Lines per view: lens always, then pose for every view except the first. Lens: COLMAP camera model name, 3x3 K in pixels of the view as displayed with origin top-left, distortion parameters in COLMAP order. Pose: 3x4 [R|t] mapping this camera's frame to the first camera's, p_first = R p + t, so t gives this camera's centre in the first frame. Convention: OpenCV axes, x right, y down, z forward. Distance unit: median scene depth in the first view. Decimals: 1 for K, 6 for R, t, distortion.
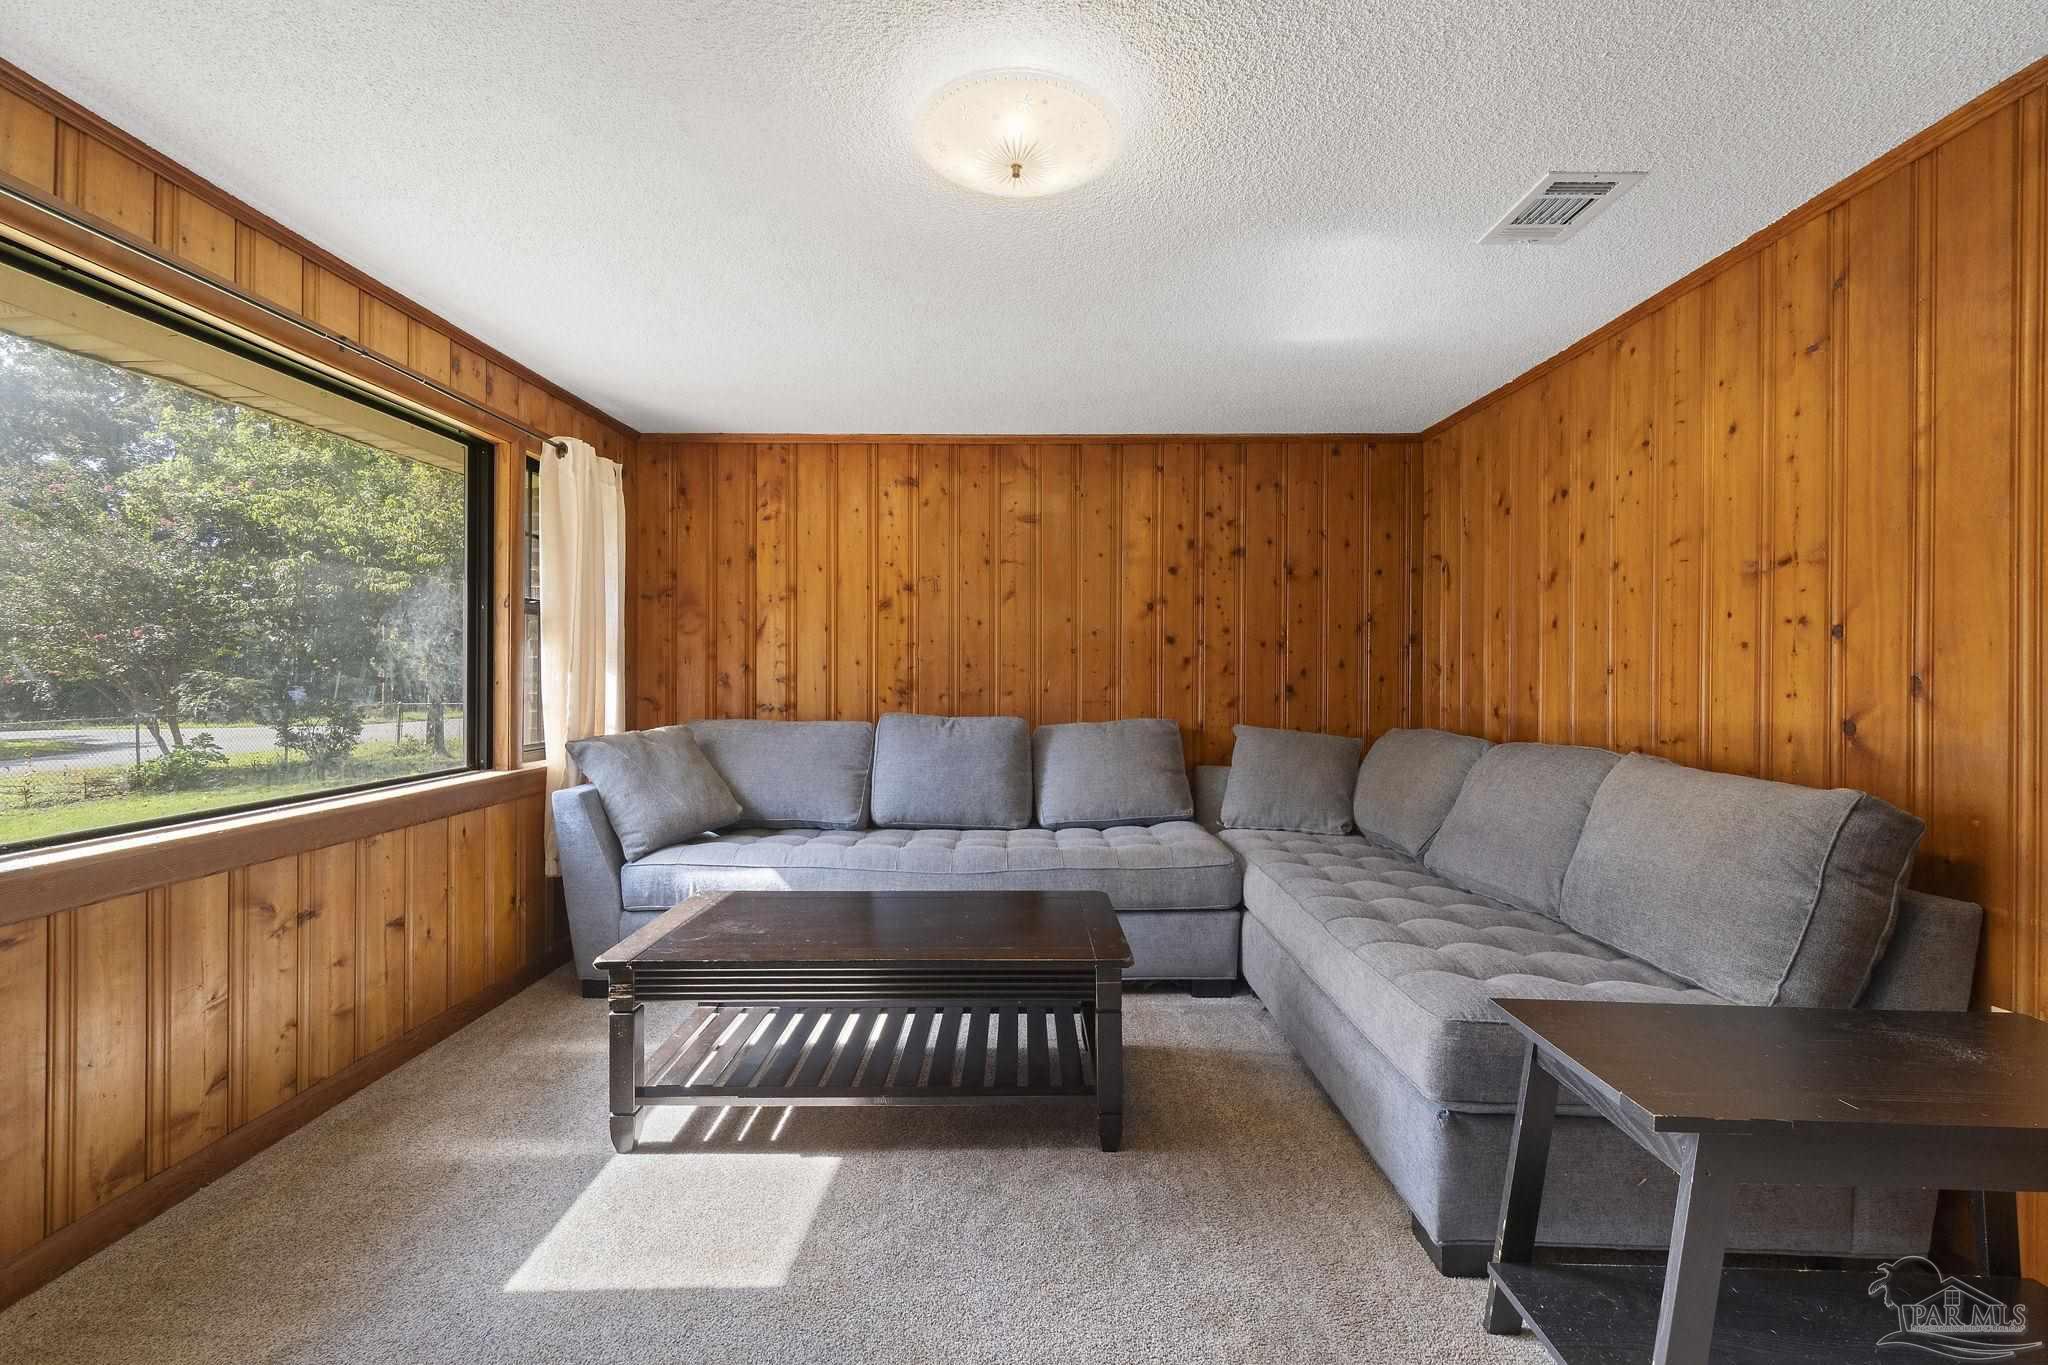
lens RADIAL K [[901.0, 0, 1011.7], [0, 901.0, 667.9], [0, 0, 1]] dist [0.000737, -0.000634]
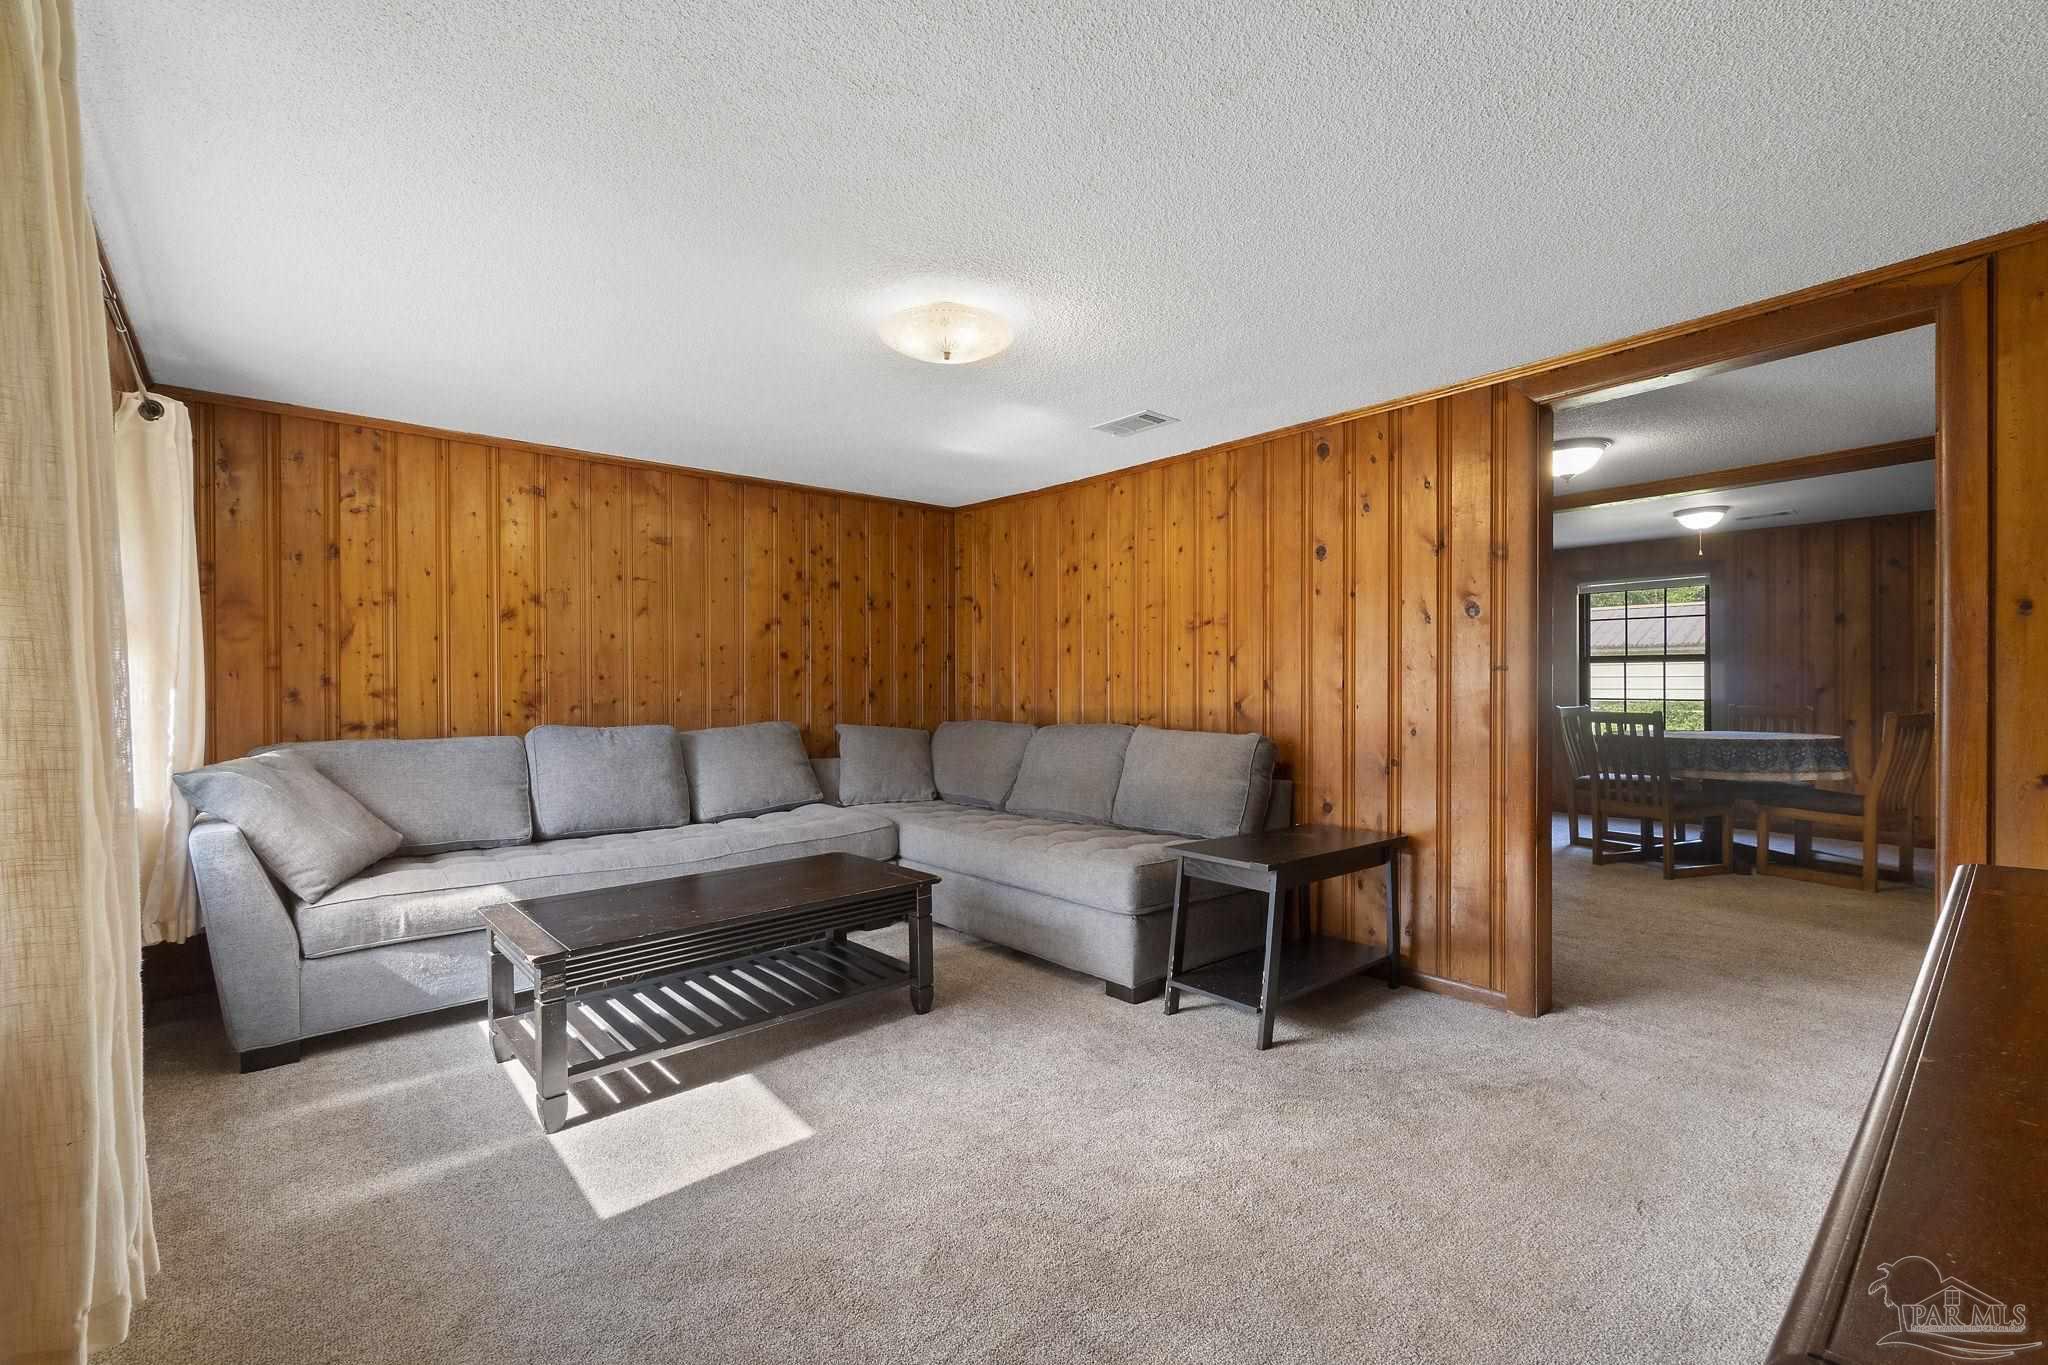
lens RADIAL K [[901.0, 0, 1034.7], [0, 901.0, 680.8], [0, 0, 1]] dist [0.000737, -0.000634]
pose [[0.733999, -0.007585, 0.679108, -0.486675], [0.004942, 0.999971, 0.005827, -0.003108], [-0.679132, -0.000921, 0.734015, -0.118660]]
